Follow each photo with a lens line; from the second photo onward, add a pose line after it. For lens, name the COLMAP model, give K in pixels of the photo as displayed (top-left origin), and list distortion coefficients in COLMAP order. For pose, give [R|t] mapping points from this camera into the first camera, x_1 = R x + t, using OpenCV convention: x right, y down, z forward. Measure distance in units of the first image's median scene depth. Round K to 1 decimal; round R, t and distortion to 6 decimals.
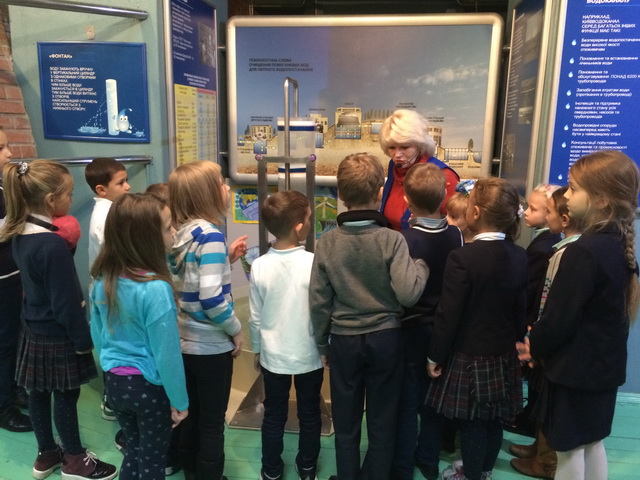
lens RADIAL K [[536.0, 0, 332.3], [0, 536.0, 239.4], [0, 0, 1]] dist [0.077165, -0.111385]
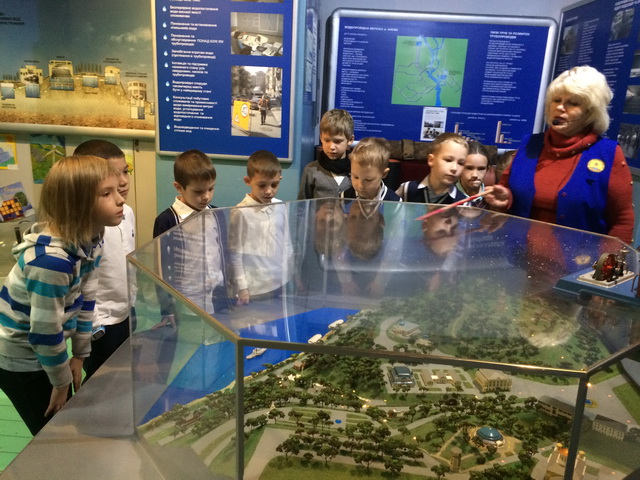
lens RADIAL K [[536.0, 0, 332.3], [0, 536.0, 239.4], [0, 0, 1]] dist [0.077165, -0.111385]
pose [[0.995956, 0.010232, 0.089256, 0.685560], [-0.015914, 0.997875, 0.063188, 0.048184], [-0.088420, -0.064353, 0.994002, -0.208940]]
